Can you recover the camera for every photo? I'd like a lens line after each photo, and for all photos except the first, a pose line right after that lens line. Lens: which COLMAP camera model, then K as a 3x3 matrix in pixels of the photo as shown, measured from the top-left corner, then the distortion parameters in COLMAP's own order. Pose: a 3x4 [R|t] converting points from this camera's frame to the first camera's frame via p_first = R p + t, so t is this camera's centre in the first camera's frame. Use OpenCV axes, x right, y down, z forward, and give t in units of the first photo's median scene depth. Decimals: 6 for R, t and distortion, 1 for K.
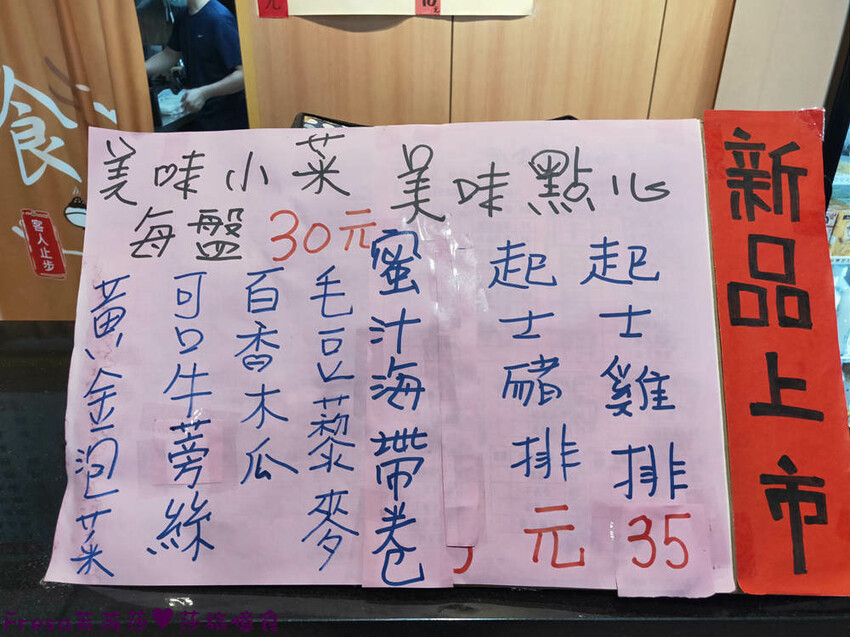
lens RADIAL K [[652.8, 0, 425.7], [0, 652.8, 318.8], [0, 0, 1]] dist [0.005999, -0.003658]
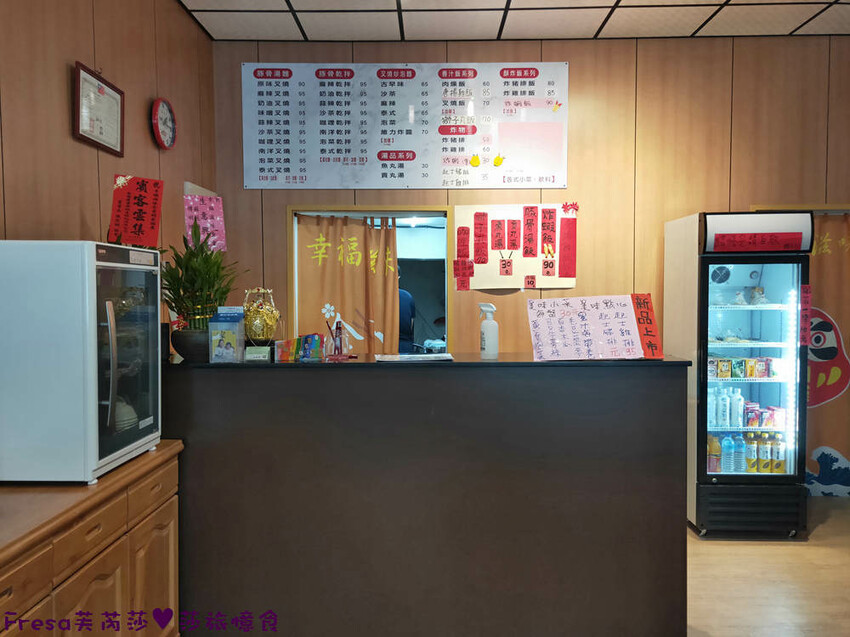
lens RADIAL K [[652.8, 0, 424.3], [0, 652.8, 317.9], [0, 0, 1]] dist [0.005999, -0.003658]
pose [[0.999735, -0.014516, -0.017855, -1.399212], [0.006157, 0.916388, -0.400244, 2.329197], [0.022172, 0.400028, 0.916235, -4.552190]]
